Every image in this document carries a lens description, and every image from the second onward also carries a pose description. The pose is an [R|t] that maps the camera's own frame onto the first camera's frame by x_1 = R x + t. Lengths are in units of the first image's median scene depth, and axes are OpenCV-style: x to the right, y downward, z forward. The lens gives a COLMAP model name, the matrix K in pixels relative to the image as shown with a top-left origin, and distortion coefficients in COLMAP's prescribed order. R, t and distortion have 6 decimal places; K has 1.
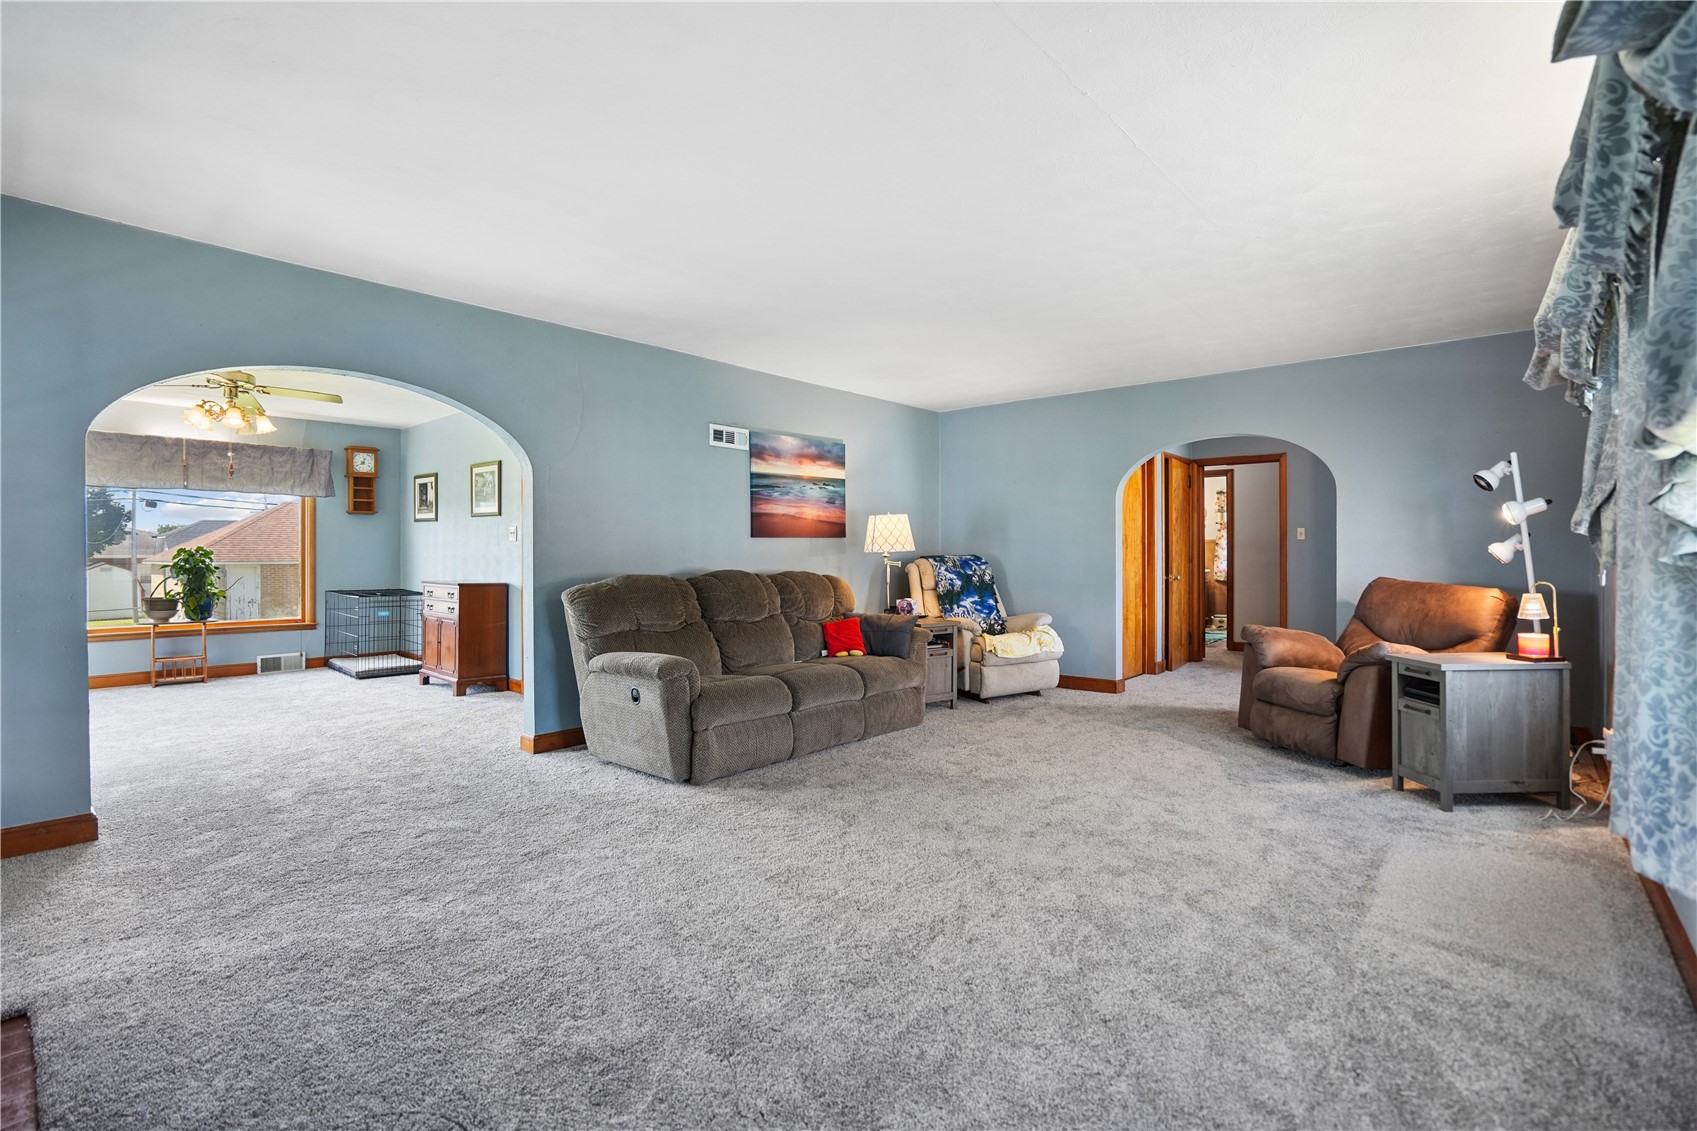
lens RADIAL K [[791.9, 0, 857.7], [0, 791.9, 552.5], [0, 0, 1]] dist [-0.004257, 0.001709]
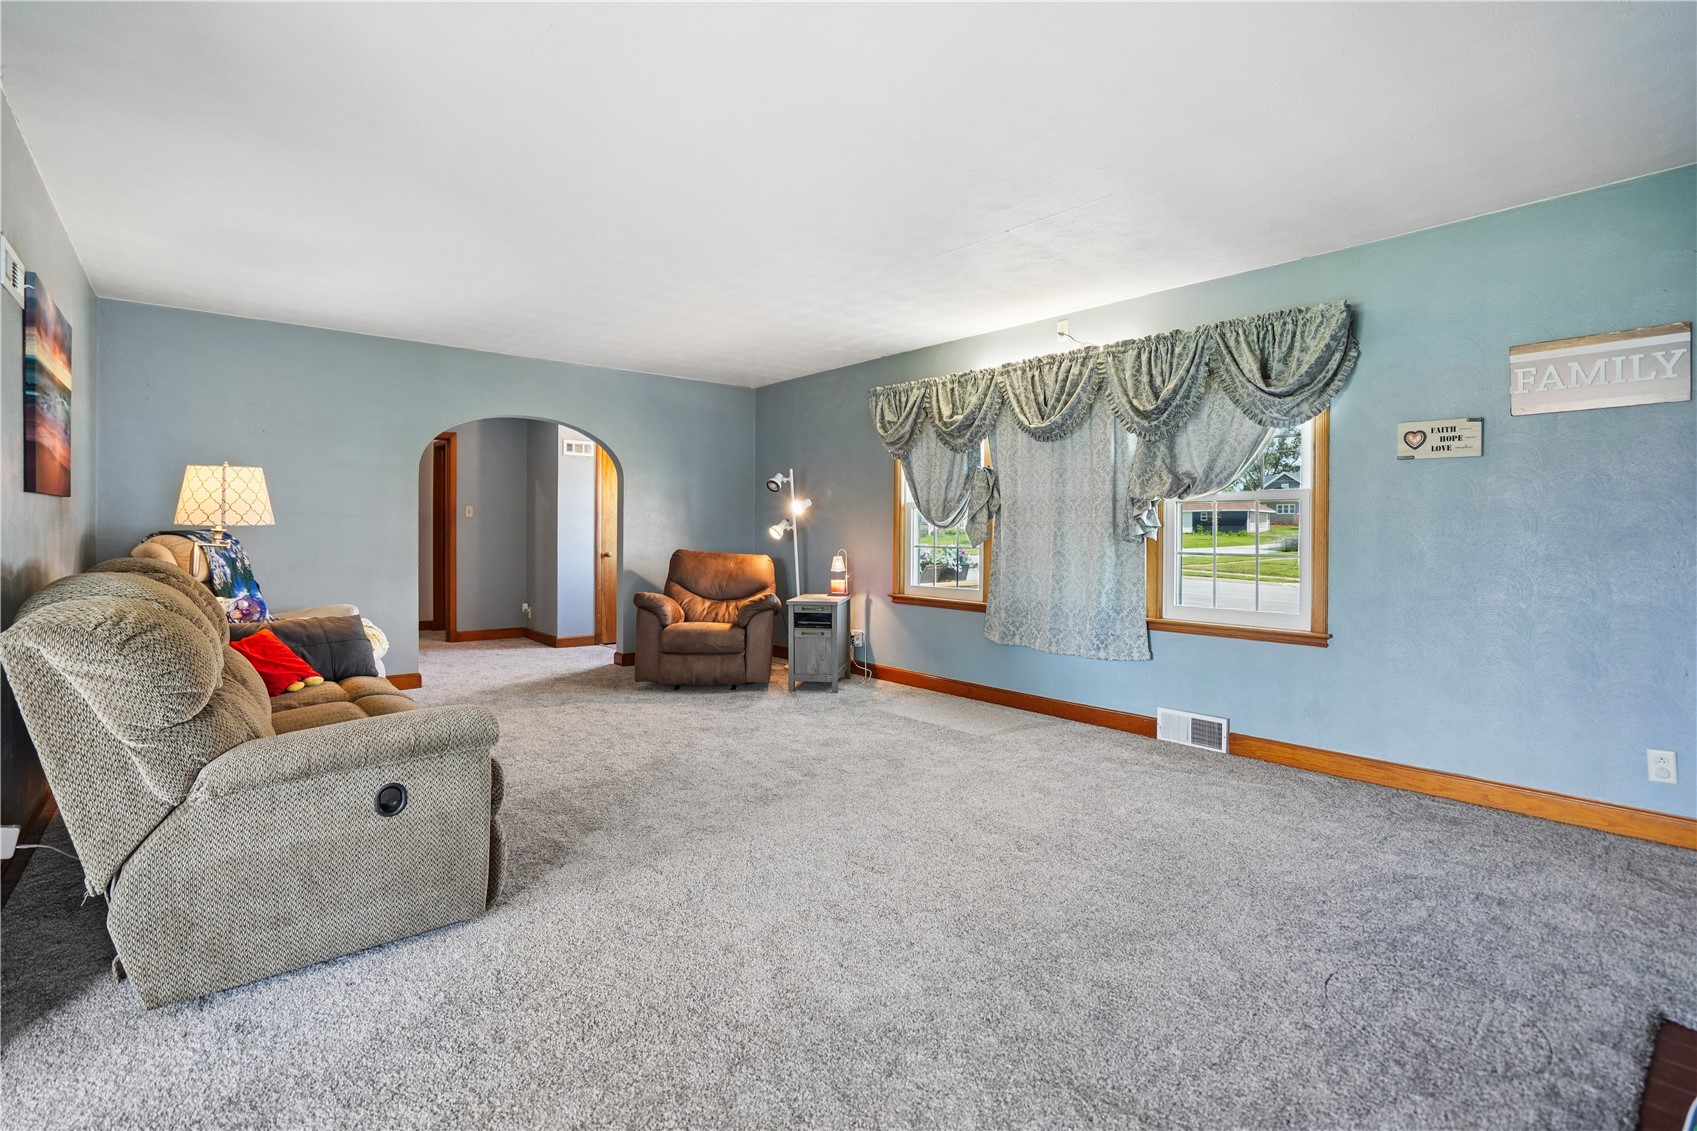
lens RADIAL K [[791.9, 0, 870.3], [0, 791.9, 530.5], [0, 0, 1]] dist [-0.004257, 0.001709]
pose [[0.166356, 0.003163, 0.986061, -0.727470], [-0.011430, 0.999934, -0.001280, -0.002696], [-0.985999, -0.011058, 0.166381, 0.573727]]
